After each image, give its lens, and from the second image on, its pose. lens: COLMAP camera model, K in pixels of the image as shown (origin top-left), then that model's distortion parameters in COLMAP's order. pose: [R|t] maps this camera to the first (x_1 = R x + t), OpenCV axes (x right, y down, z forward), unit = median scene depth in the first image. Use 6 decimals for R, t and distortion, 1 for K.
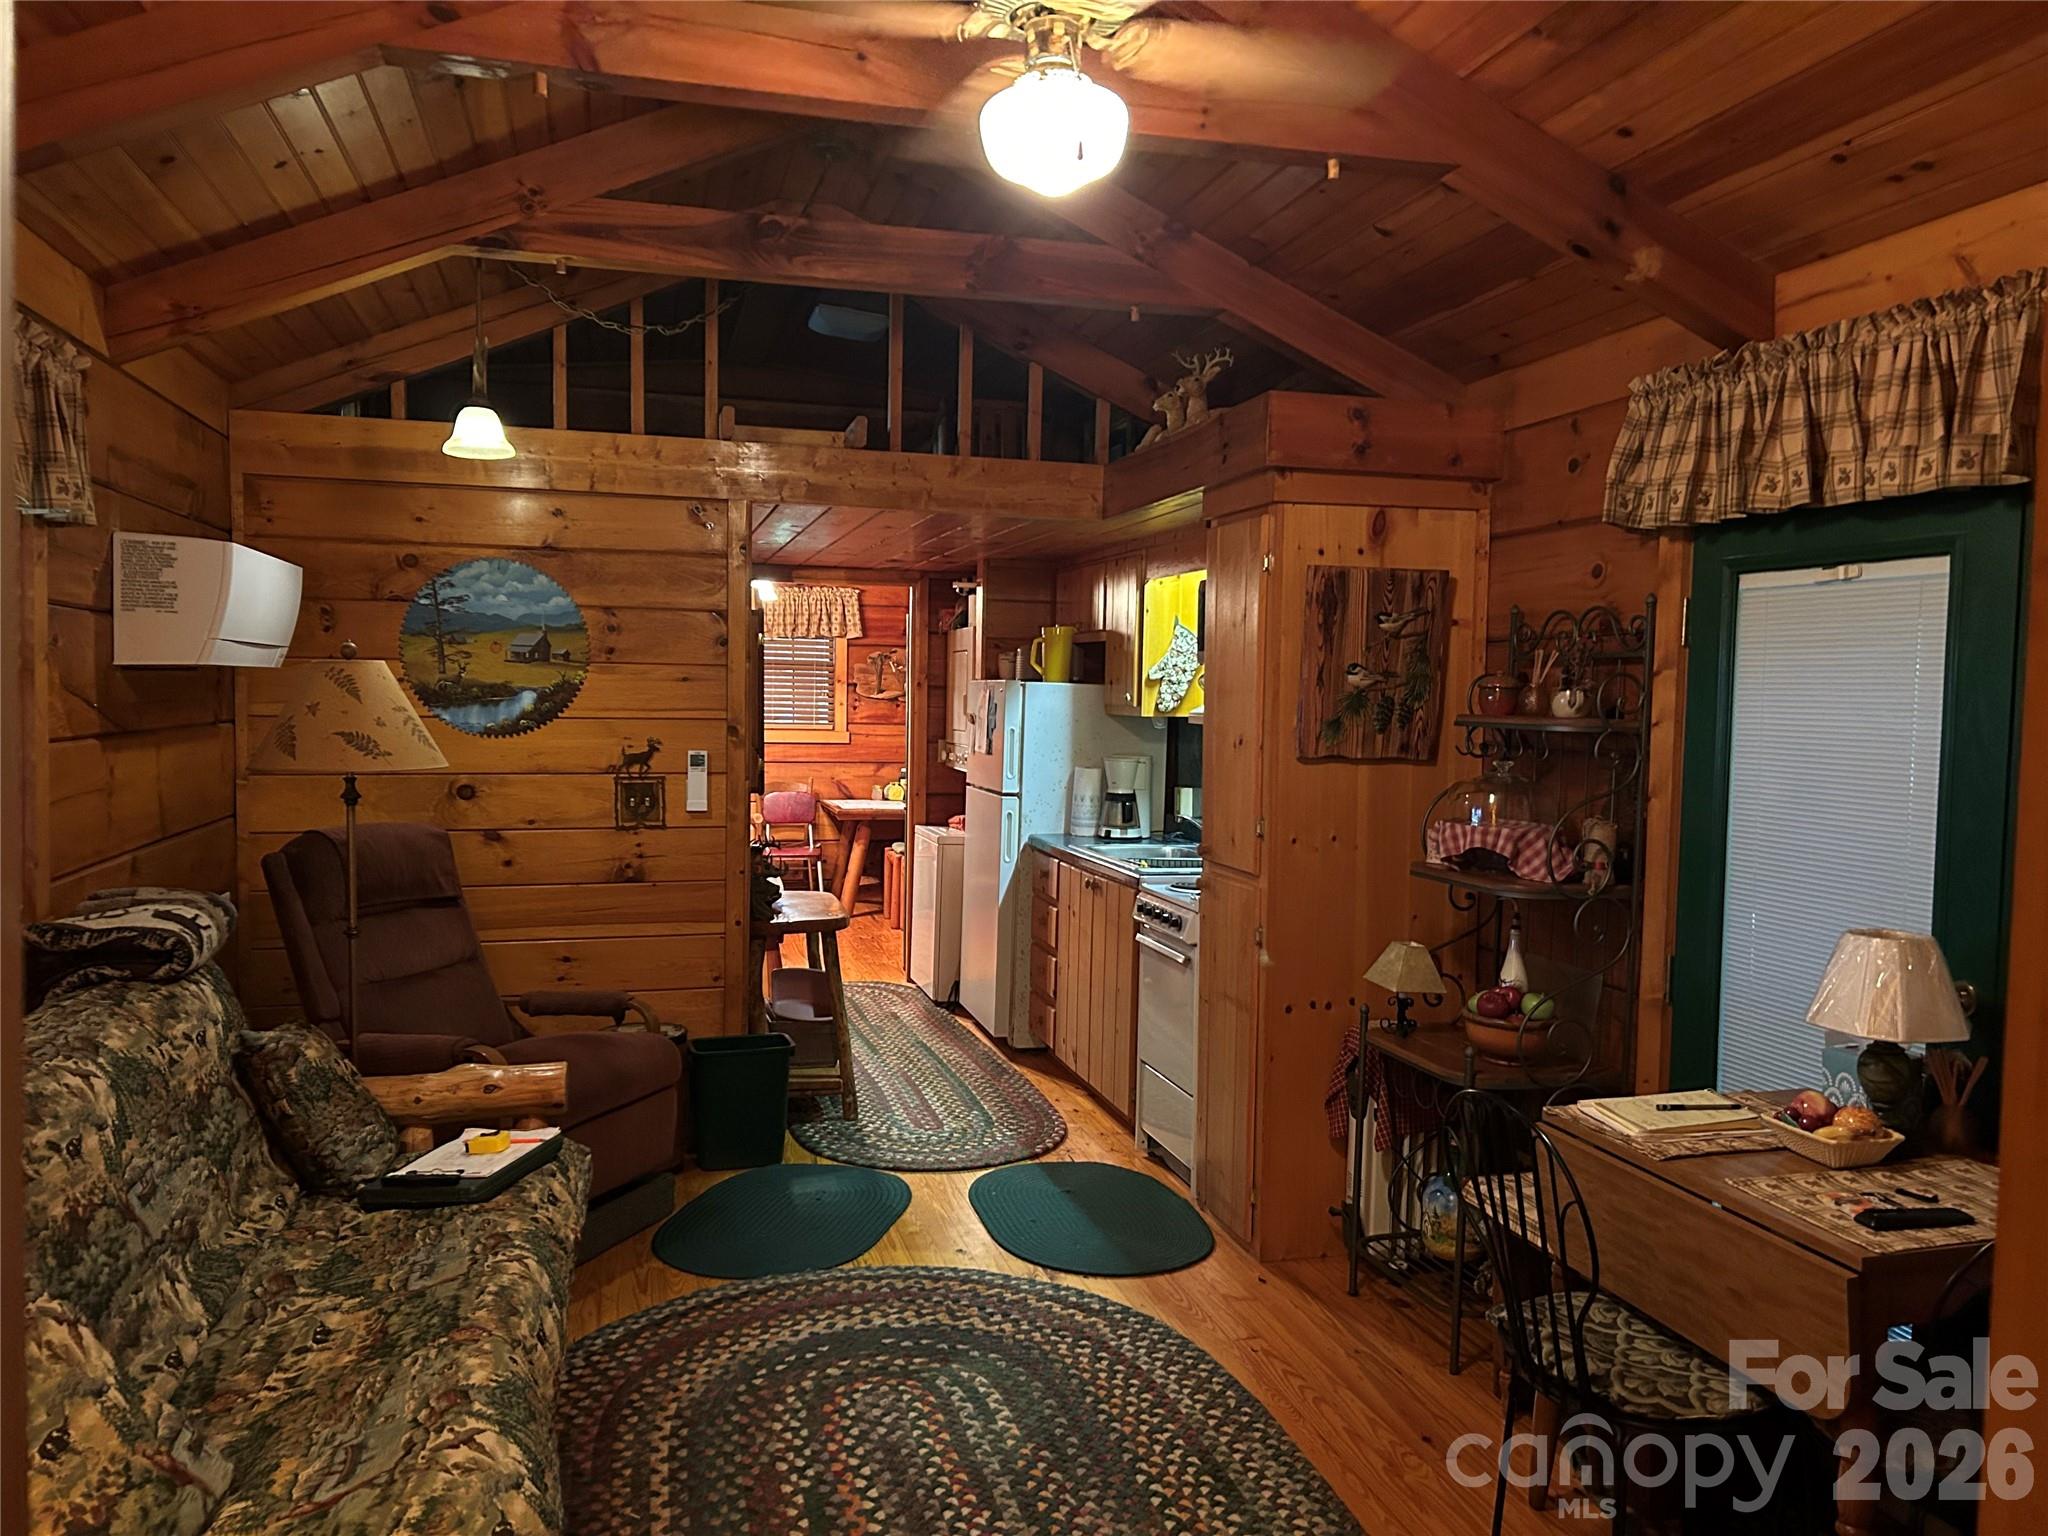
lens RADIAL K [[1535.8, 0, 1018.0], [0, 1535.8, 772.6], [0, 0, 1]] dist [0.059279, -0.081065]
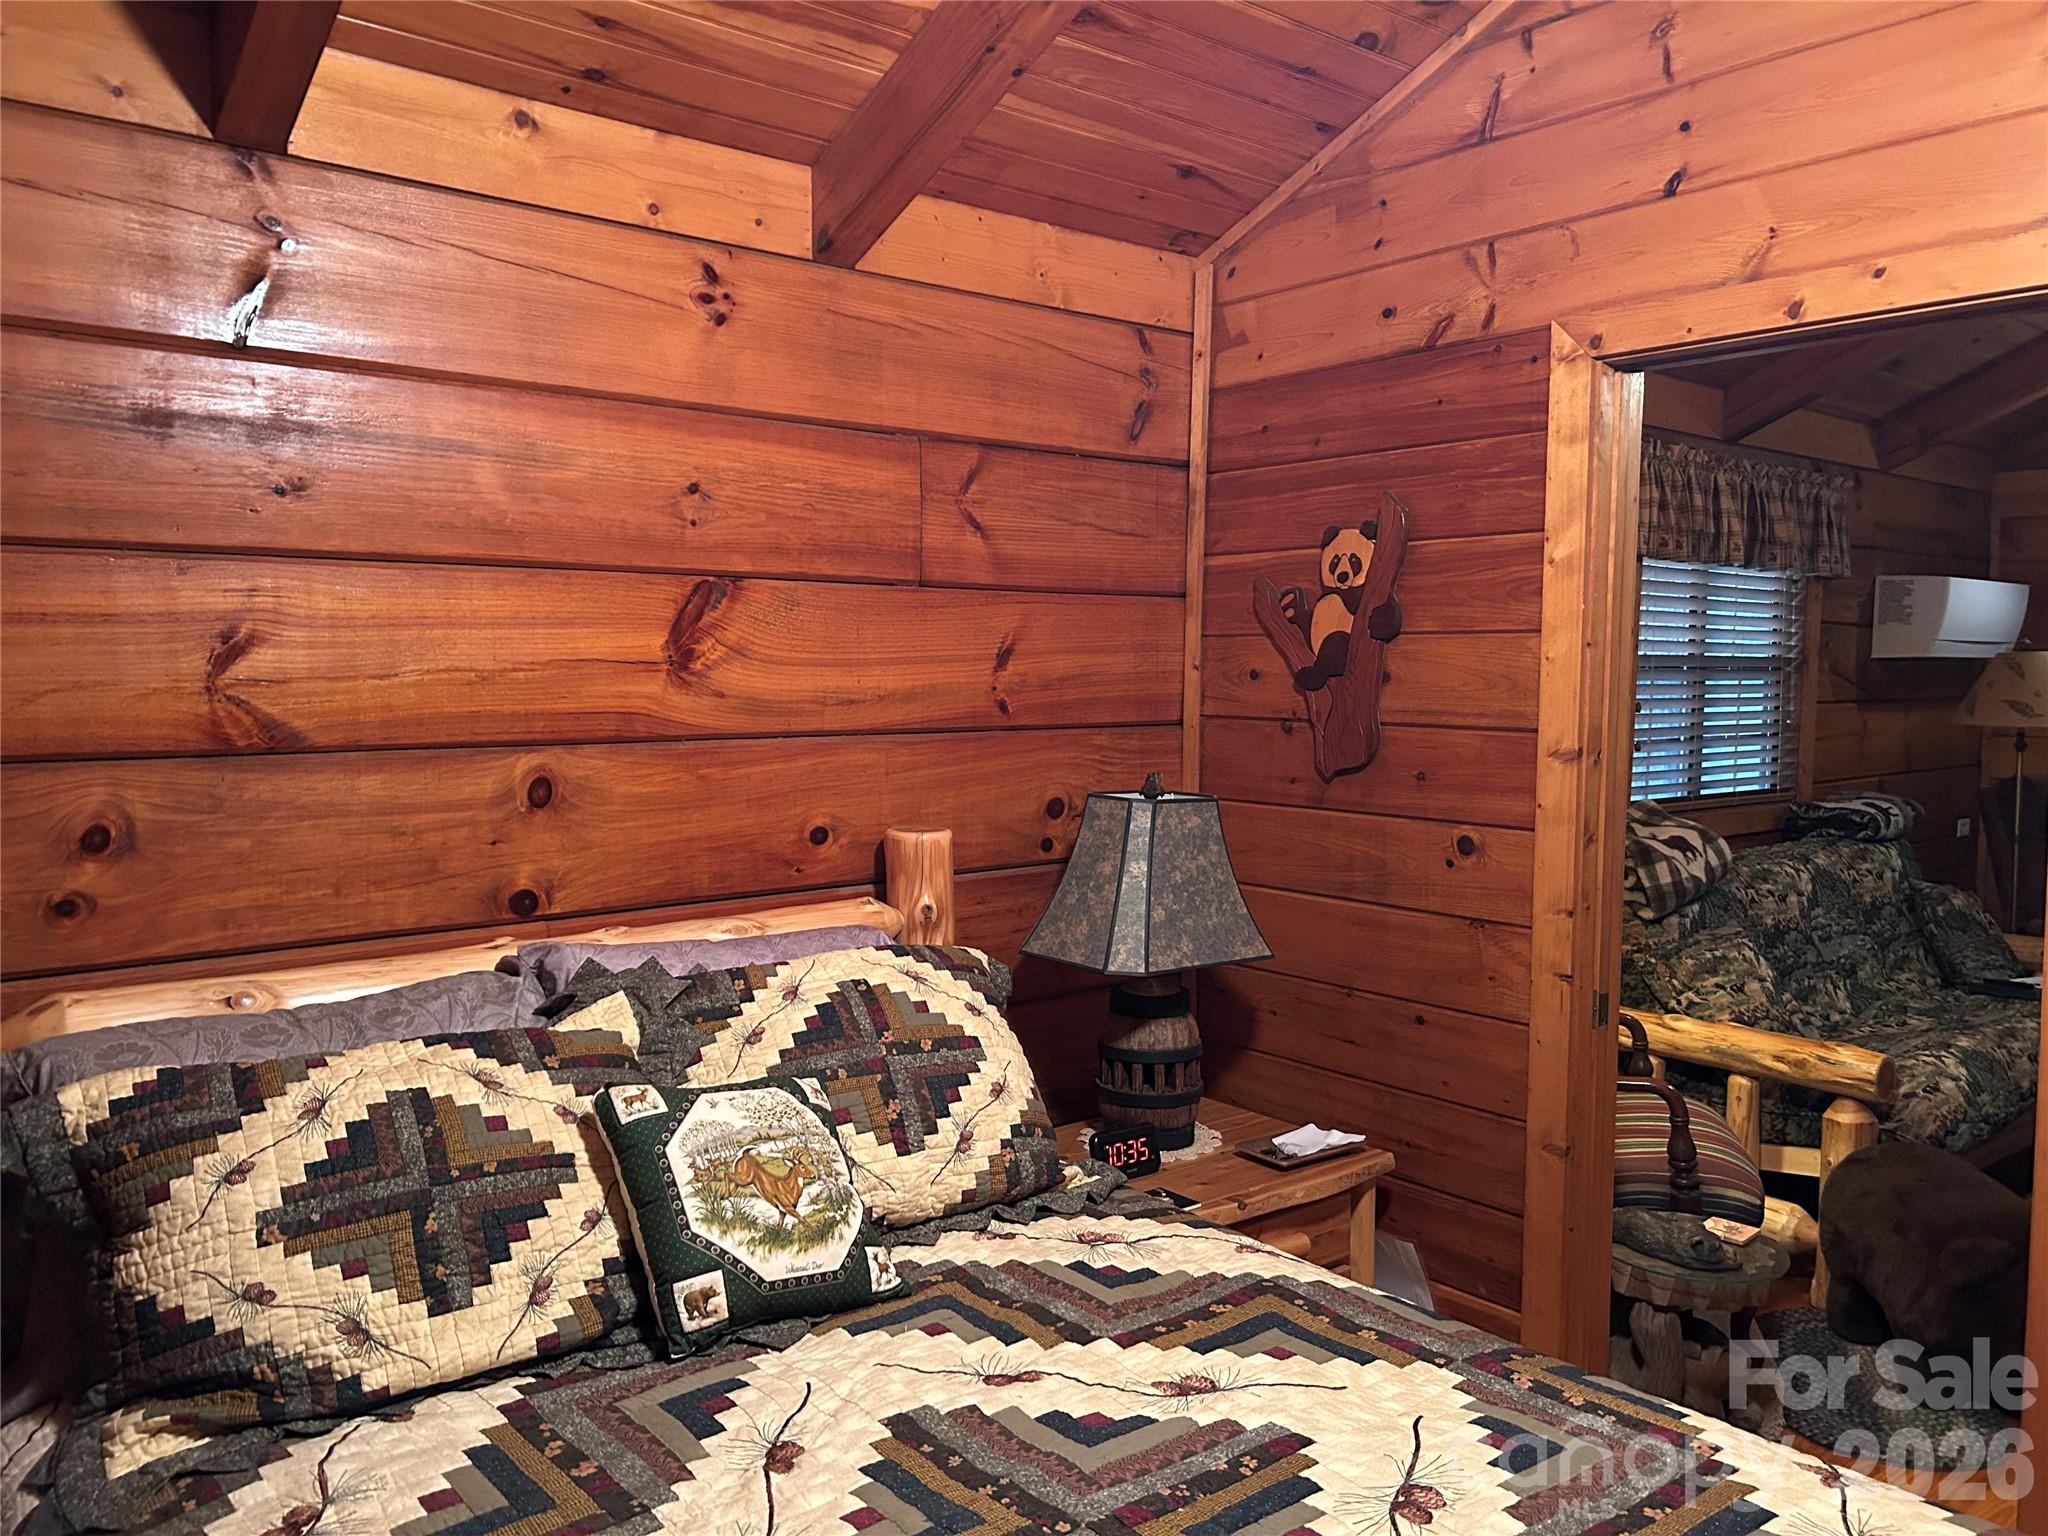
lens RADIAL K [[1550.7, 0, 1023.5], [0, 1550.7, 745.2], [0, 0, 1]] dist [-0.011657, -0.005138]
pose [[0.427834, 0.031907, -0.903294, 0.347692], [-0.043901, 0.998931, 0.014493, 0.025580], [0.902791, 0.033455, 0.428777, -0.339005]]
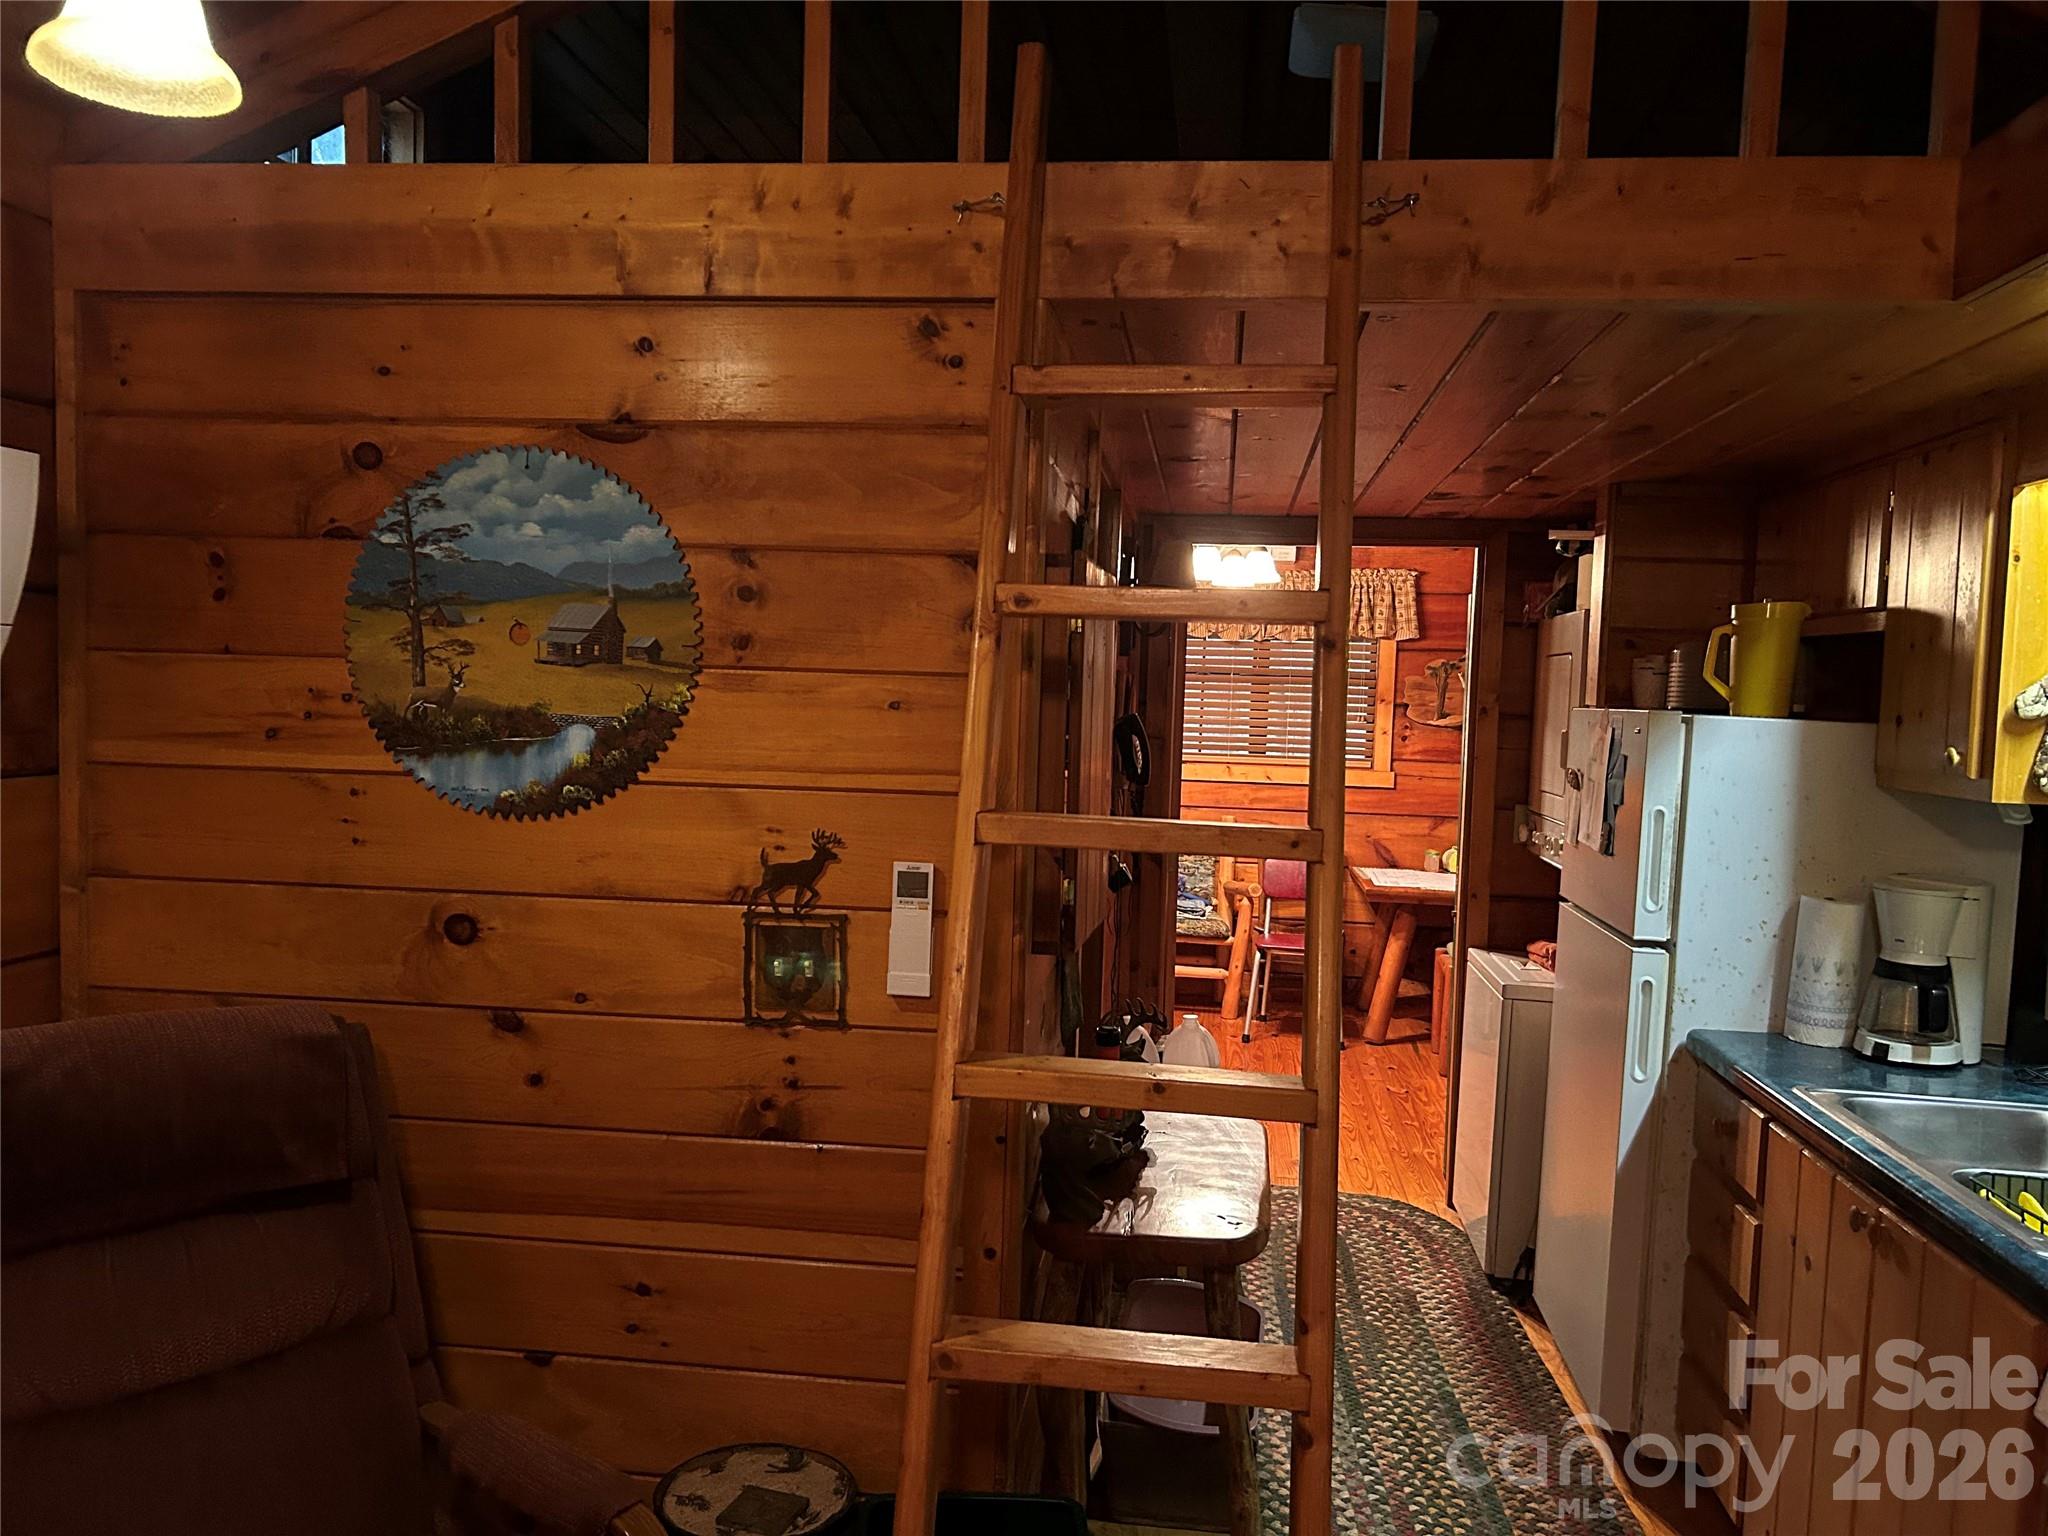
lens RADIAL K [[1535.8, 0, 1018.0], [0, 1535.8, 772.6], [0, 0, 1]] dist [0.059279, -0.081065]
pose [[0.927395, 0.034807, -0.372460, -0.013247], [-0.037632, 0.999292, -0.000316, -0.042368], [0.372185, 0.014310, 0.928048, 0.599505]]
